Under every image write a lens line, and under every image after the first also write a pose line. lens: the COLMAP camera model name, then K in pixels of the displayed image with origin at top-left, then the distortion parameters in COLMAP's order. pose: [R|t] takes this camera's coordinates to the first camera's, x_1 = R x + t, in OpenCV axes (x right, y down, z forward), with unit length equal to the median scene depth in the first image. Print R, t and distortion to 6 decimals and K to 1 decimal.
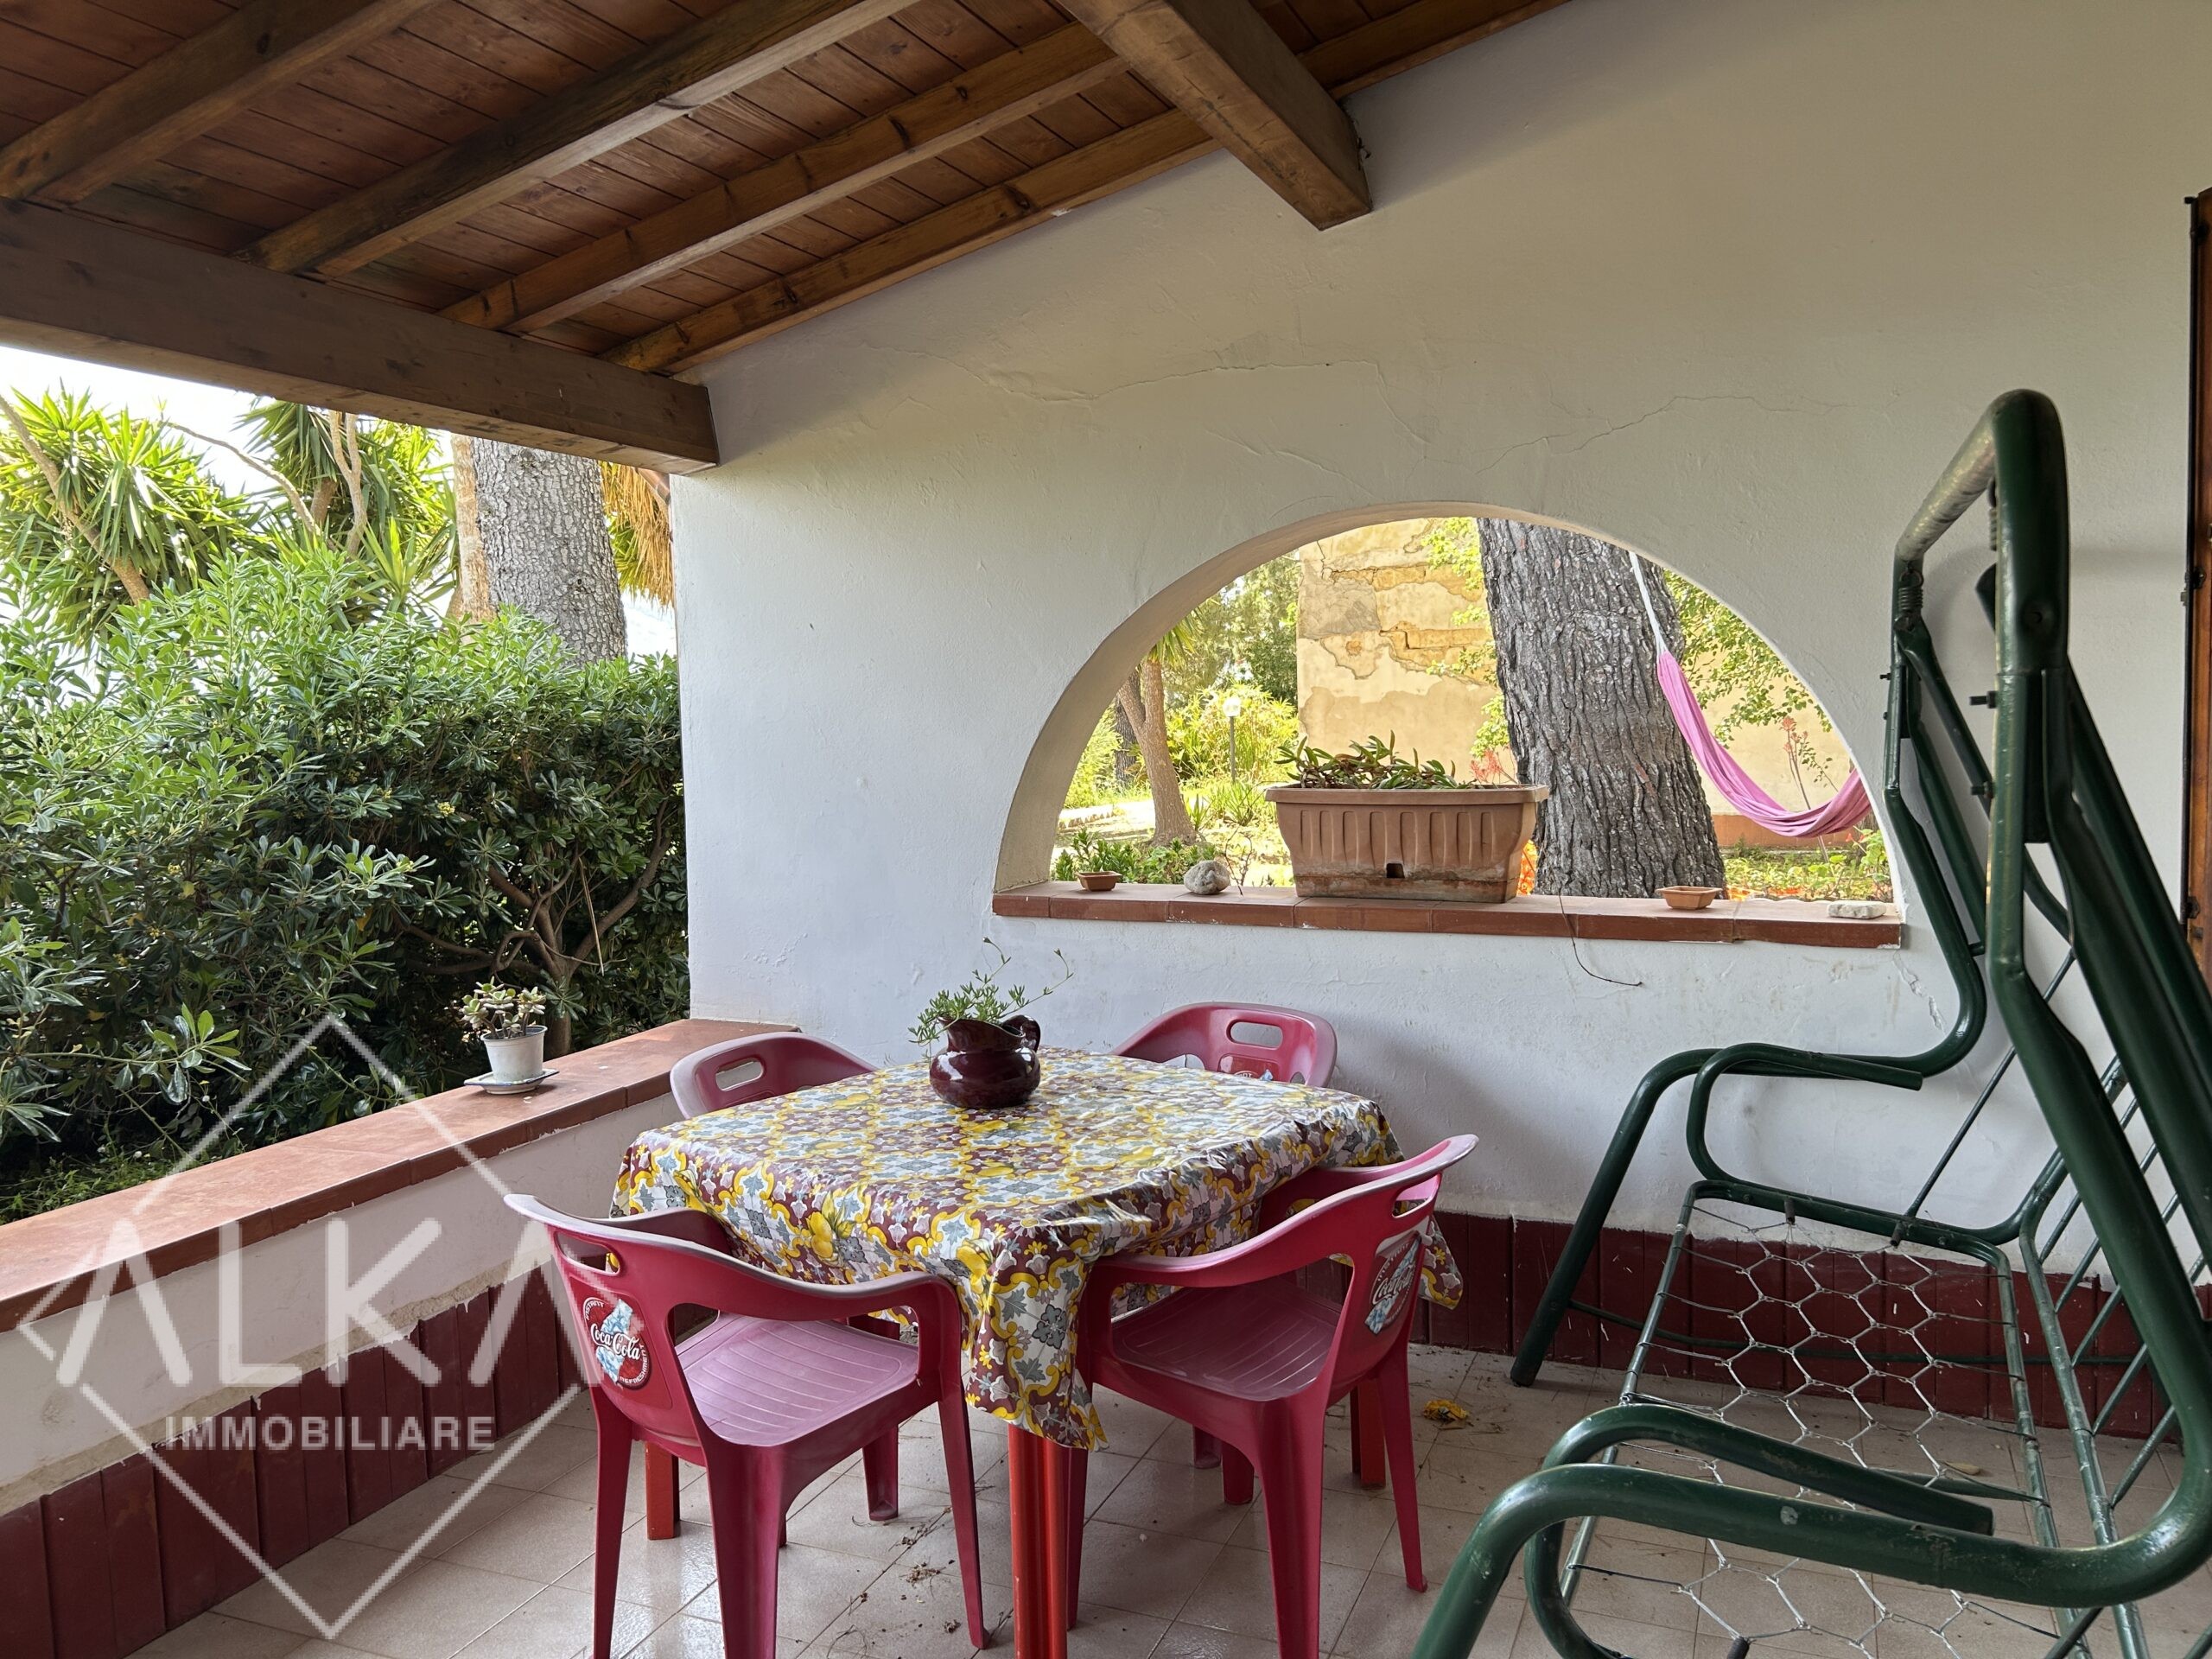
lens RADIAL K [[1641.4, 0, 1121.0], [0, 1641.4, 821.4], [0, 0, 1]] dist [0.047085, -0.060607]
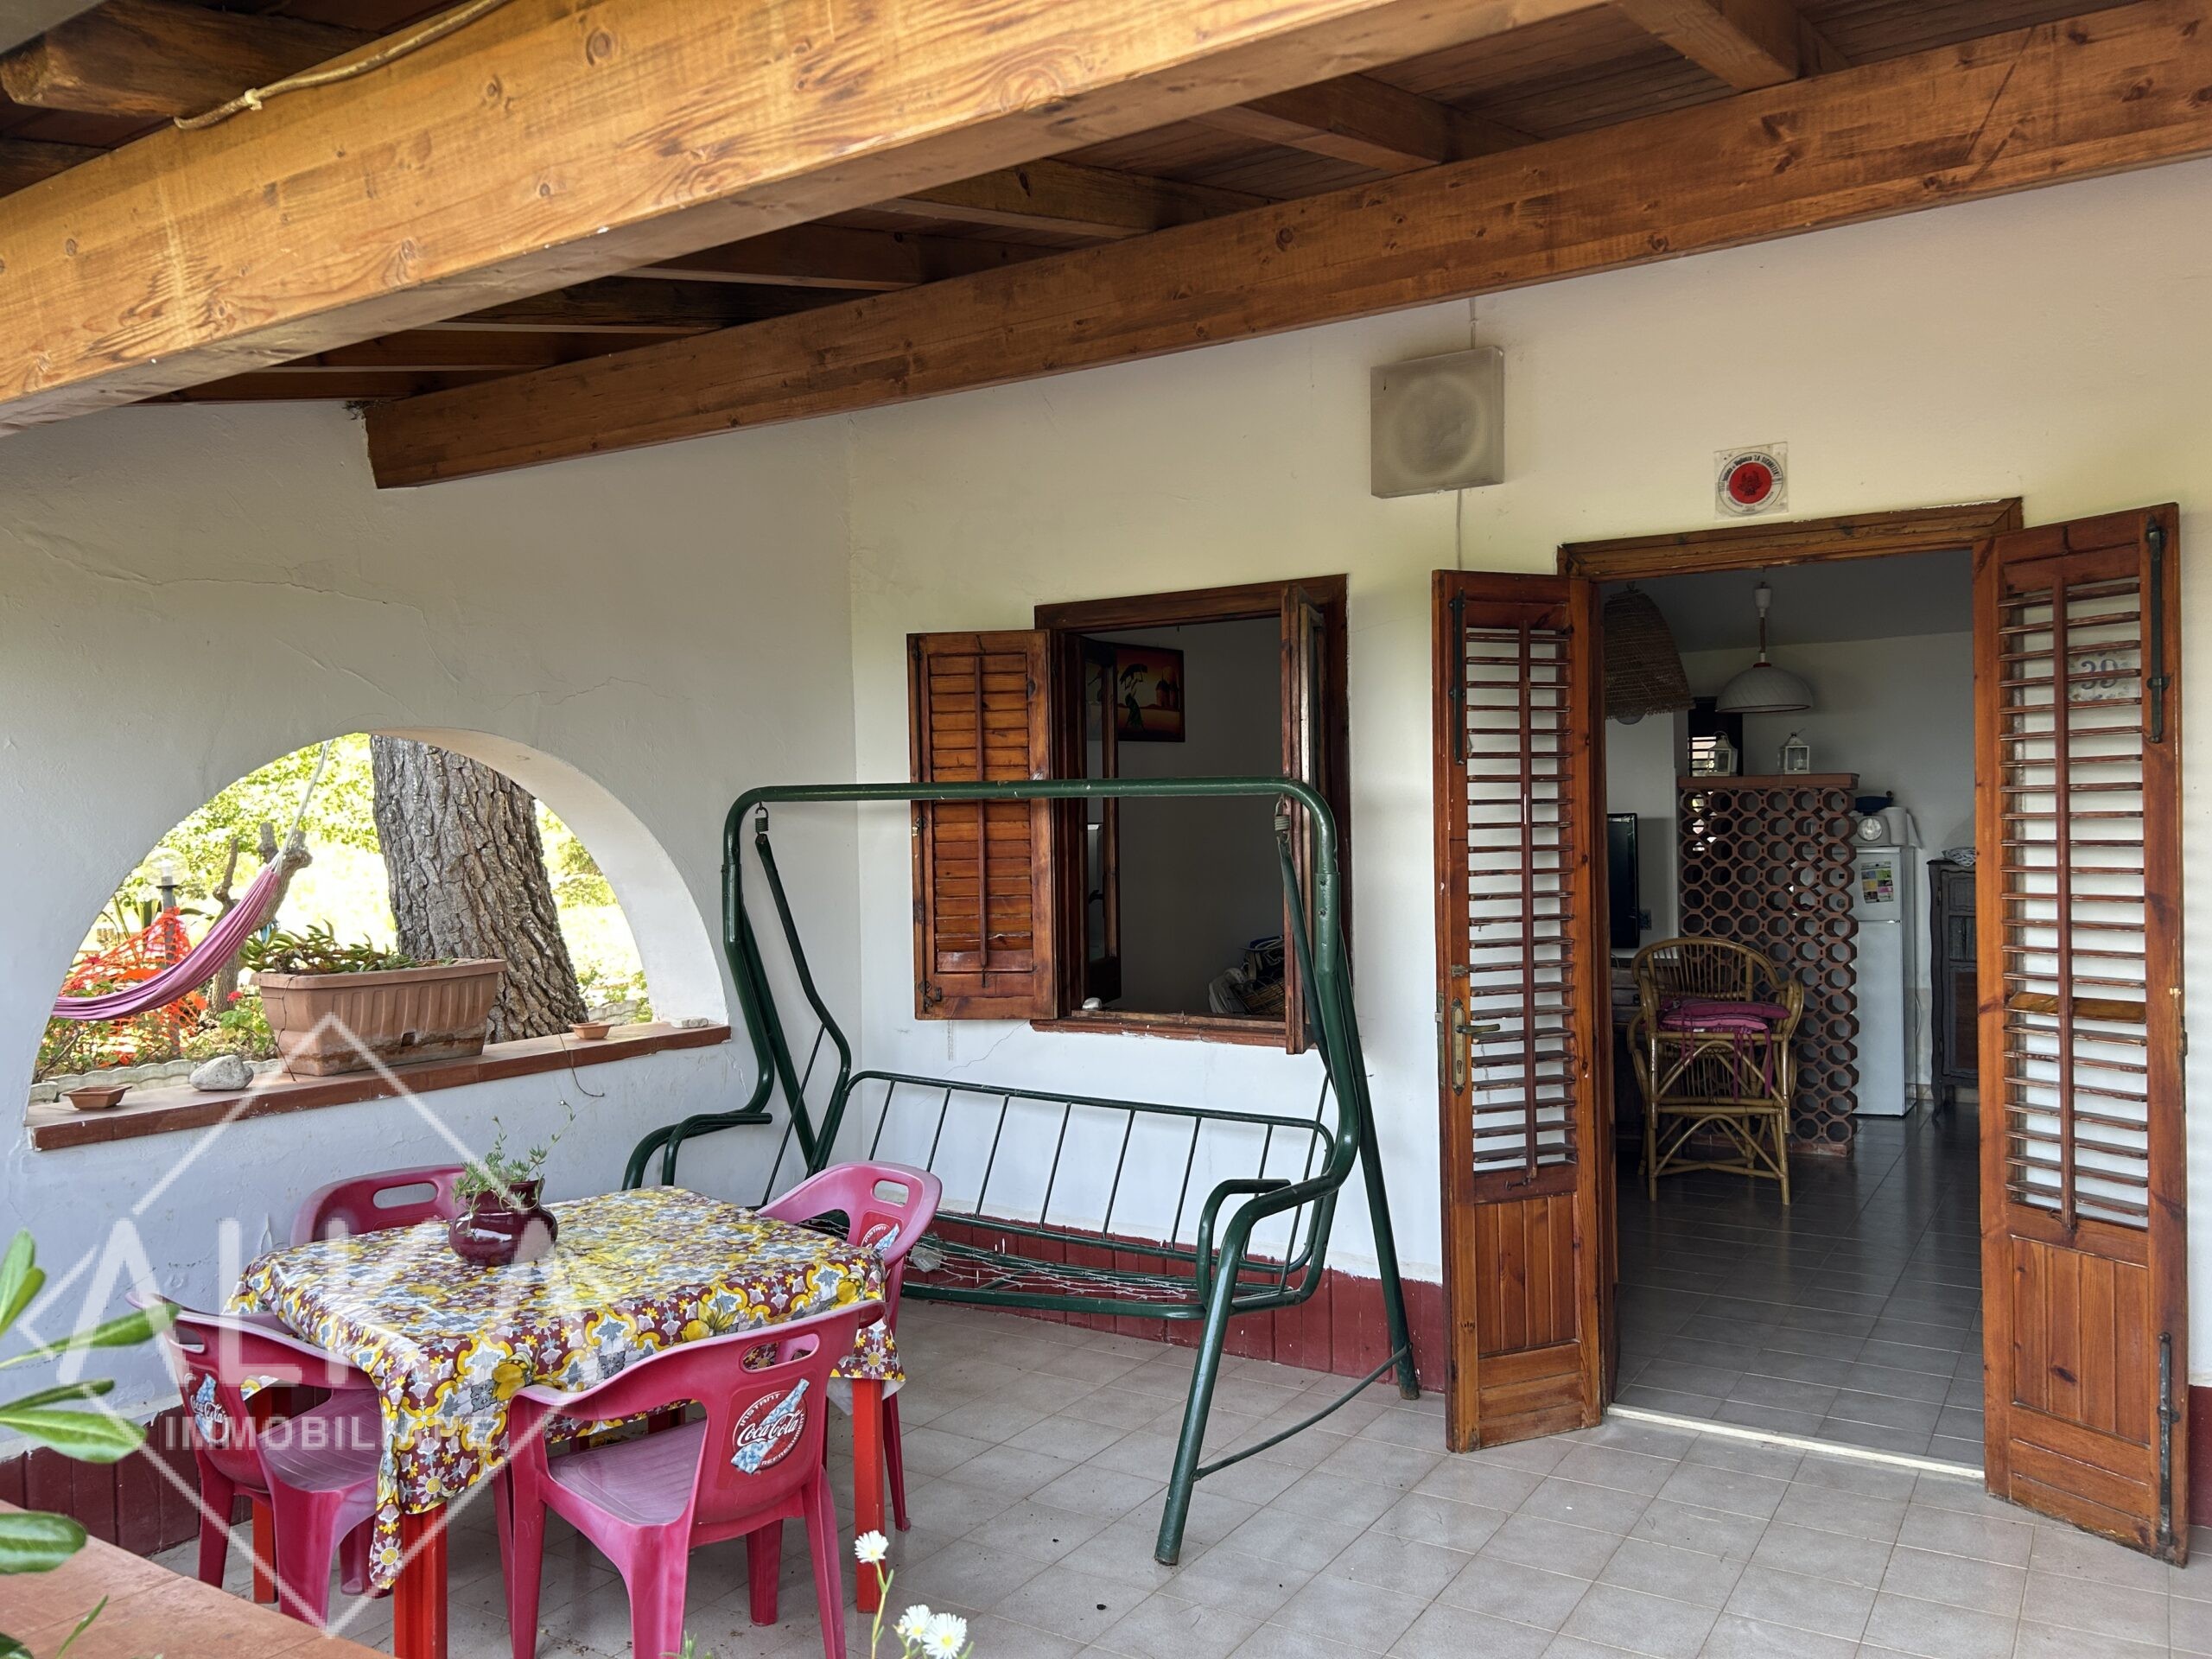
lens RADIAL K [[1641.4, 0, 1121.0], [0, 1641.4, 821.4], [0, 0, 1]] dist [0.047085, -0.060607]
pose [[0.175418, 0.022353, 0.984240, -0.898709], [0.078797, 0.996216, -0.036669, -0.040773], [-0.981336, 0.083988, 0.172993, 0.302278]]
